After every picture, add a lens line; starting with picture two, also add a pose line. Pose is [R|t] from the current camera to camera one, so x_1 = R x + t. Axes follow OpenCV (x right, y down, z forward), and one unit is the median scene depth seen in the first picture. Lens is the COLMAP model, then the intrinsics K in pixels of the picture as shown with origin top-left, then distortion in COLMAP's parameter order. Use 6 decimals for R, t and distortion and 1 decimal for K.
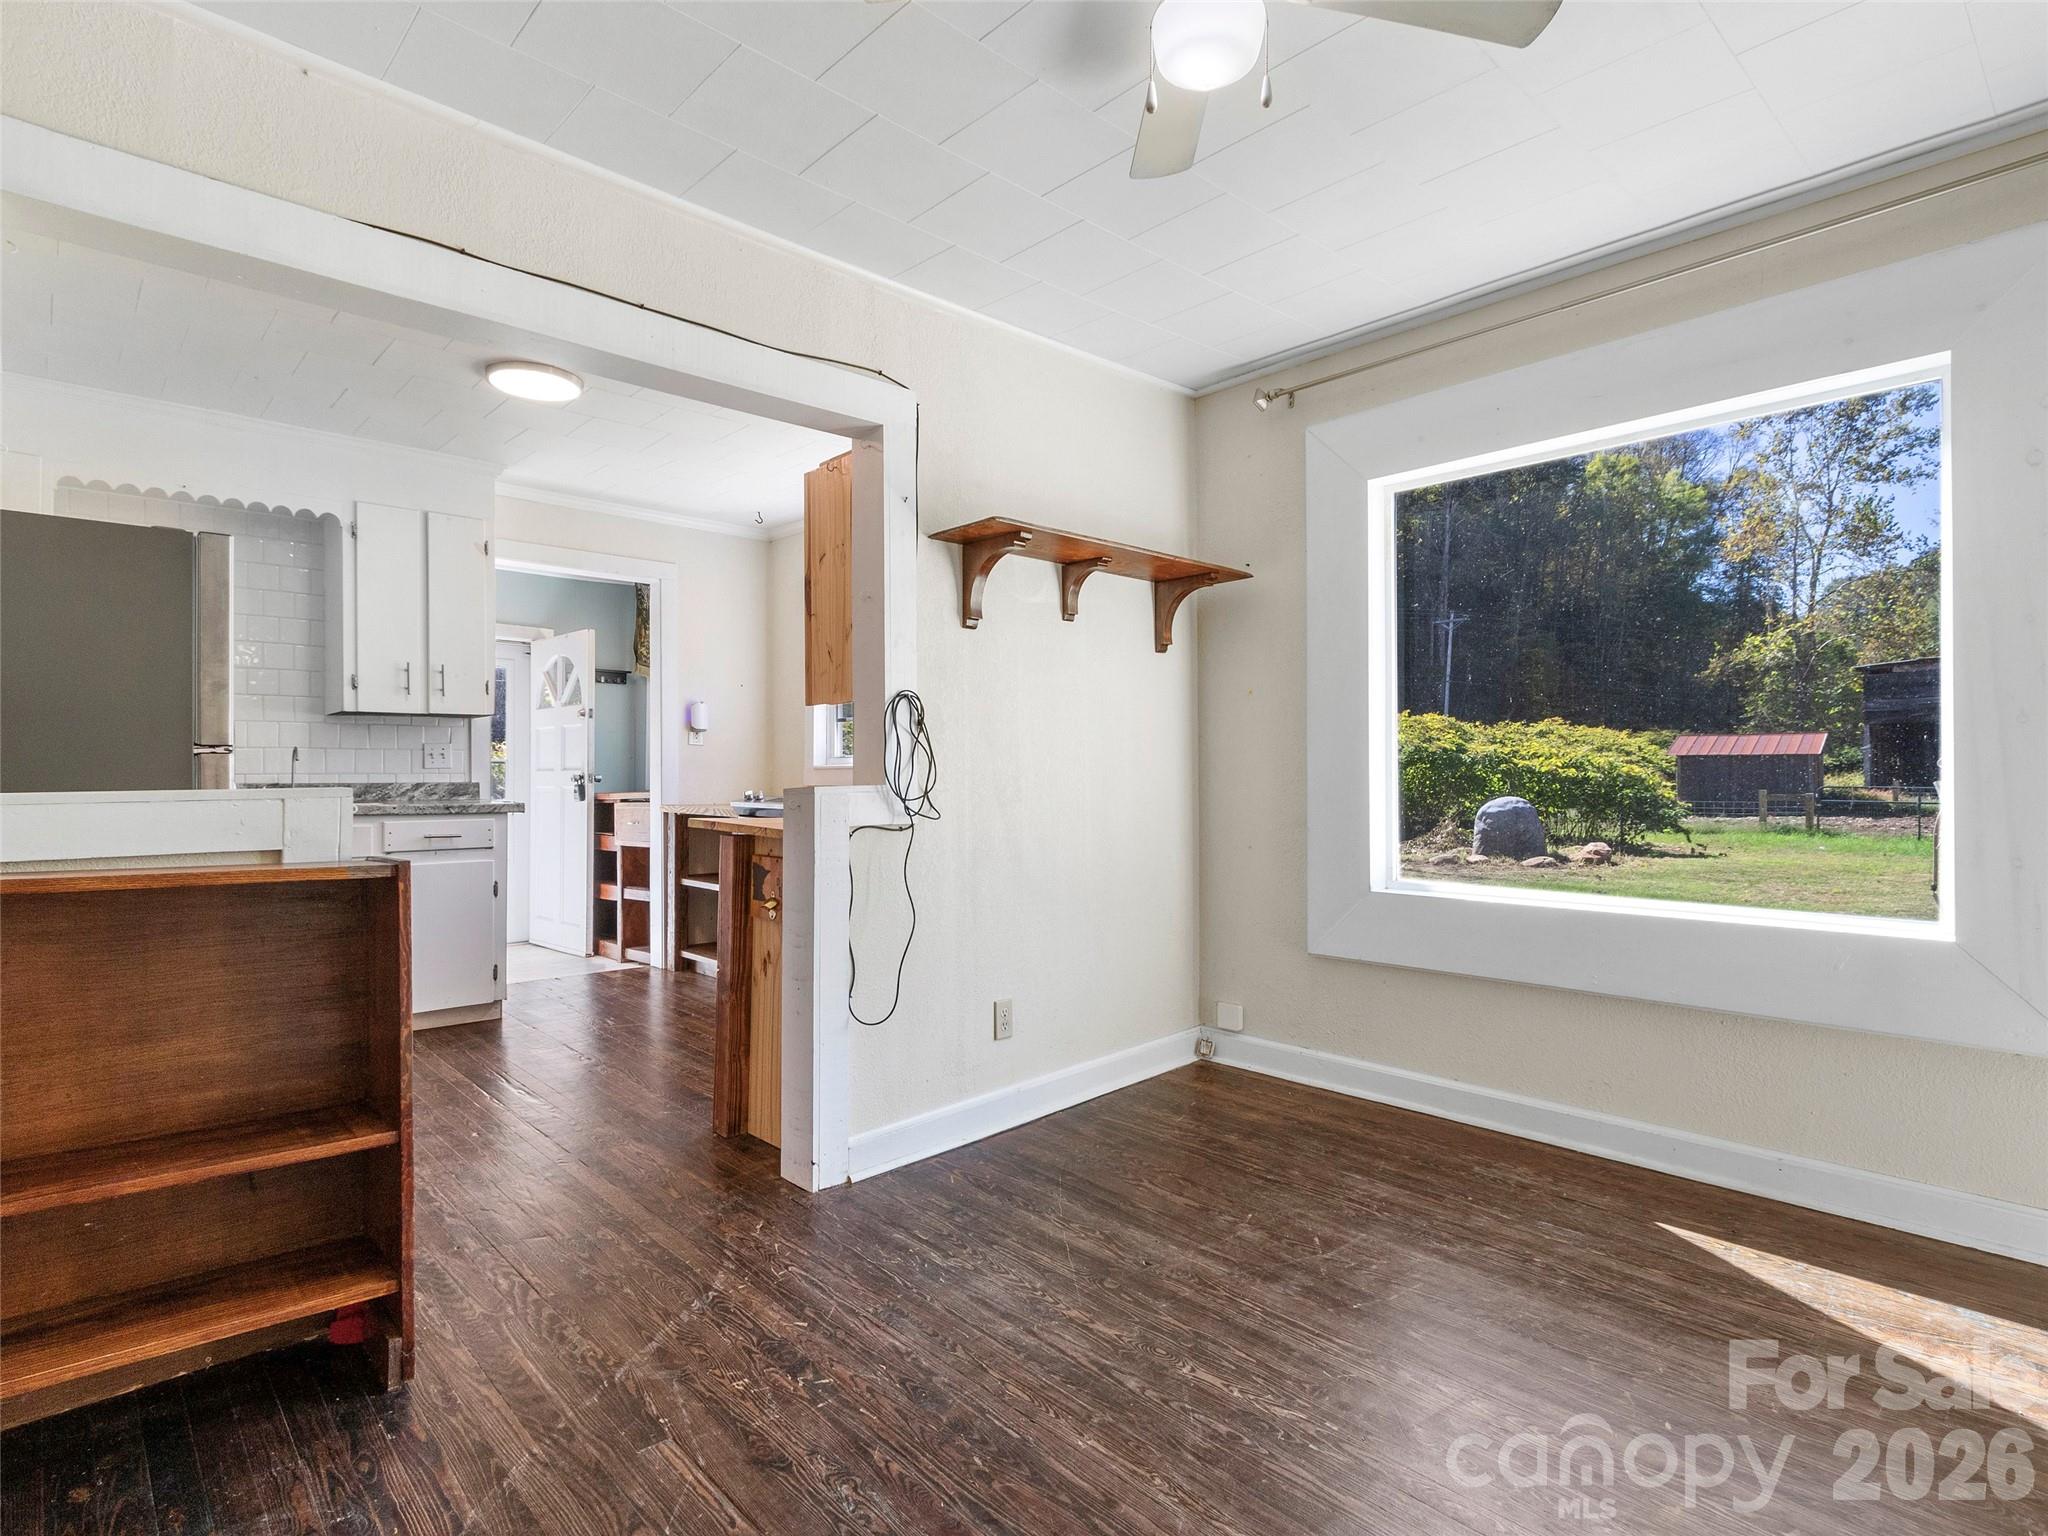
lens RADIAL K [[1068.2, 0, 1027.7], [0, 1068.2, 778.9], [0, 0, 1]] dist [0.003220, 0.000729]
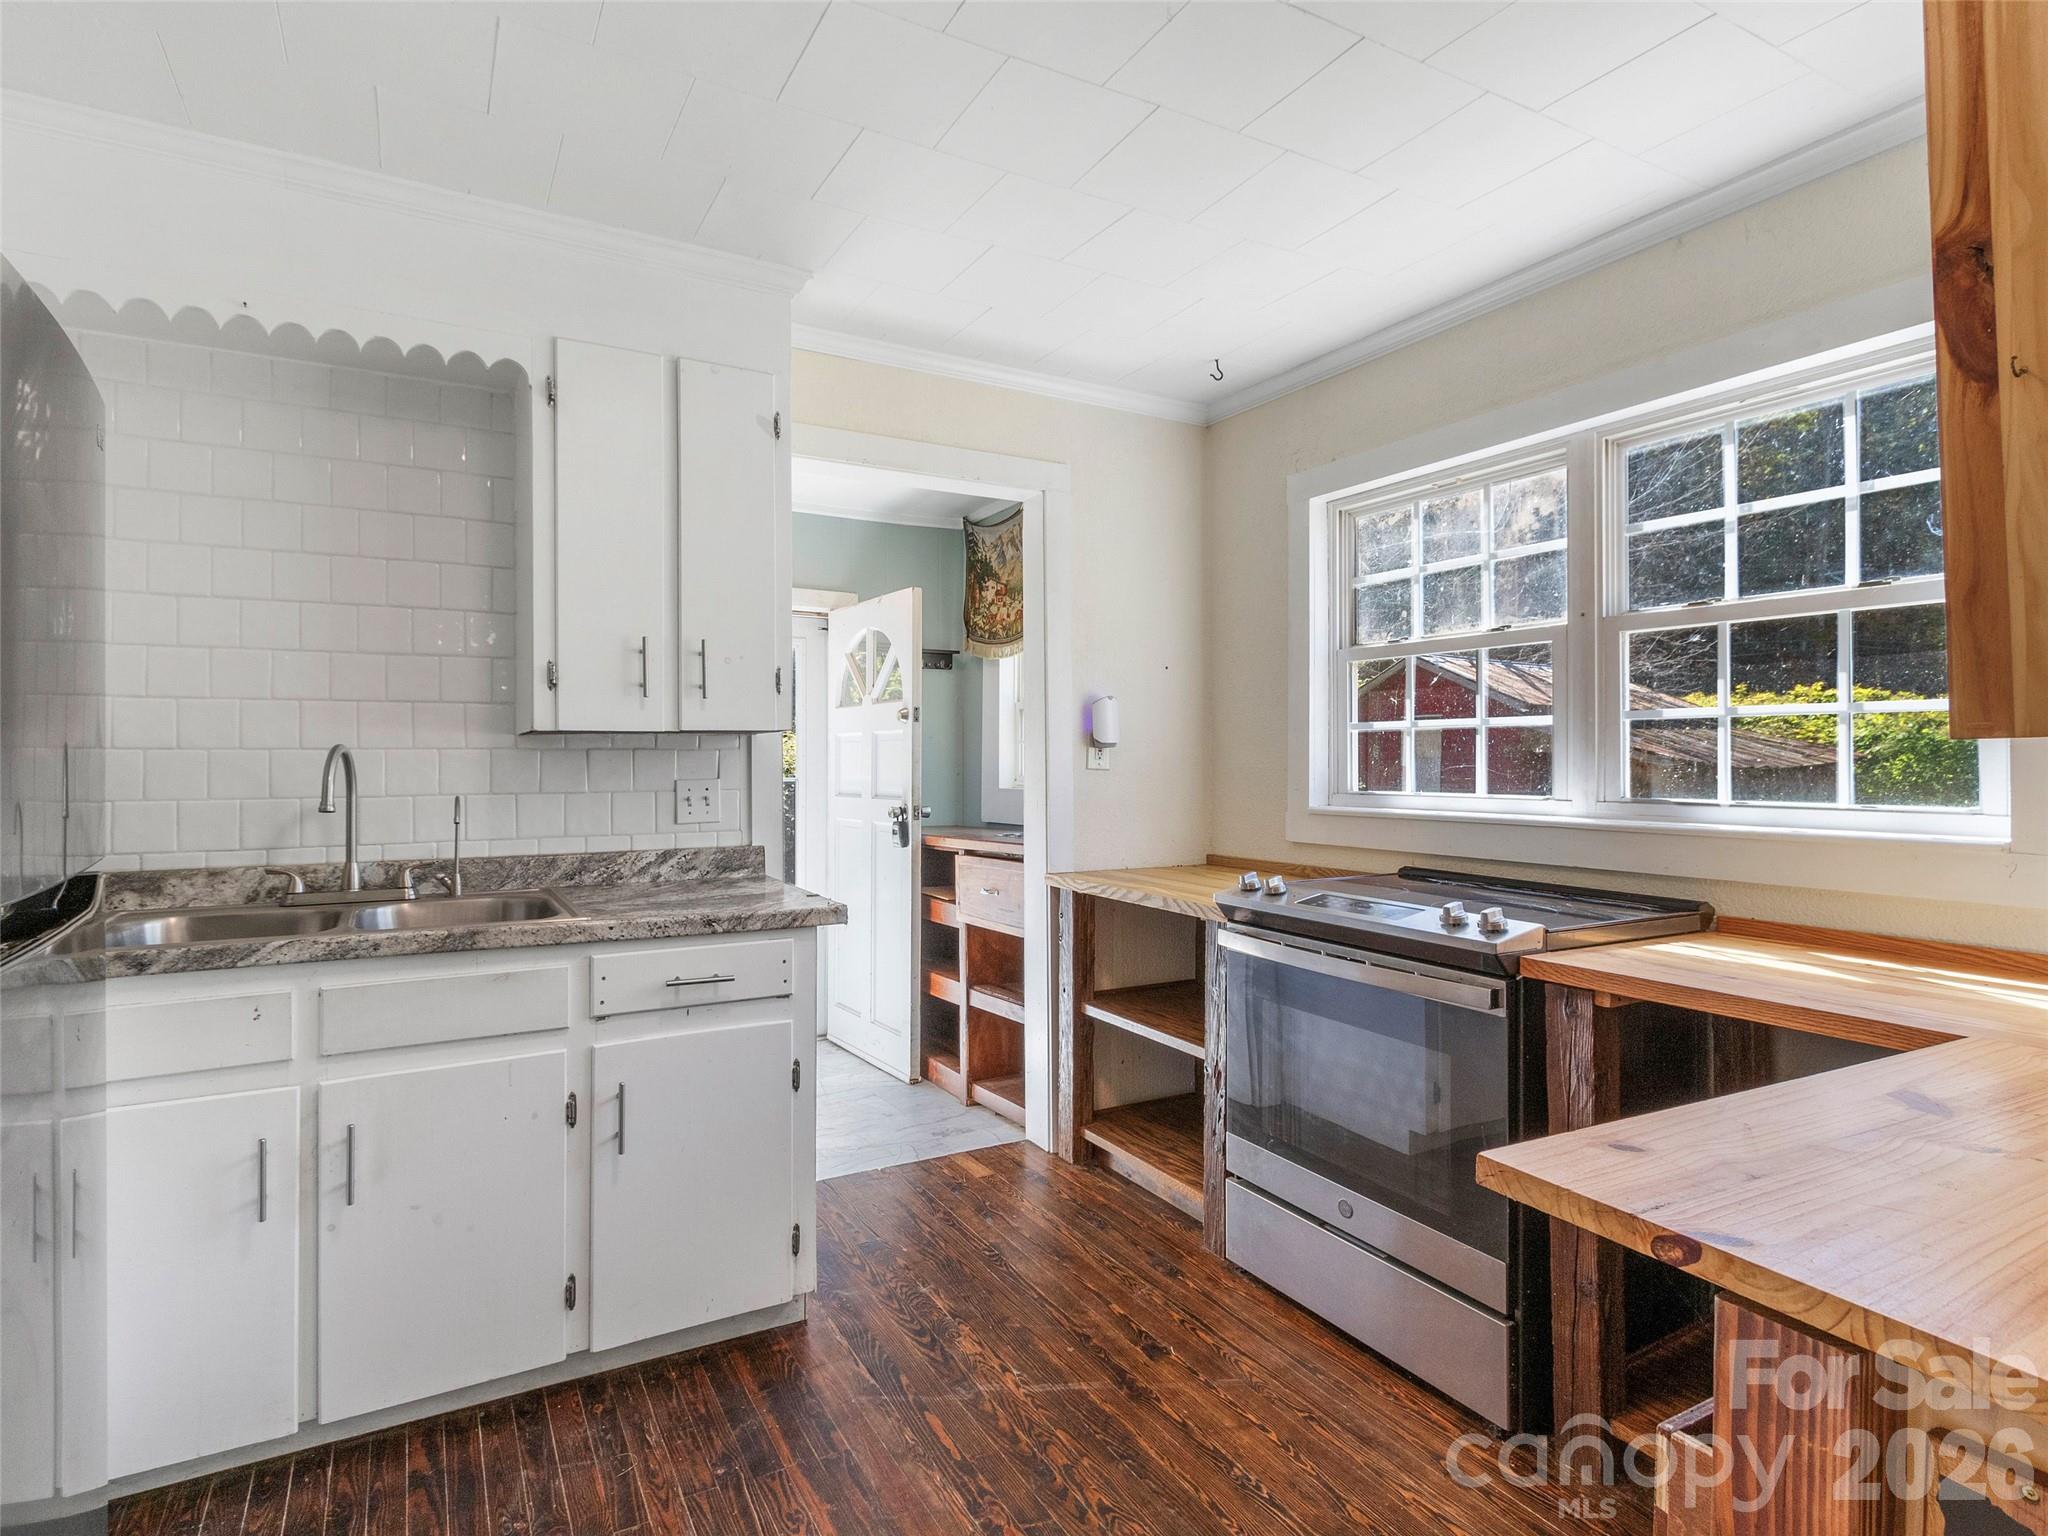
lens RADIAL K [[1068.2, 0, 1019.8], [0, 1068.2, 755.2], [0, 0, 1]] dist [0.003220, 0.000729]
pose [[0.972814, -0.001508, -0.231581, -0.216218], [0.000762, 0.999994, -0.003310, -0.037861], [0.231585, 0.003043, 0.972810, 0.414756]]
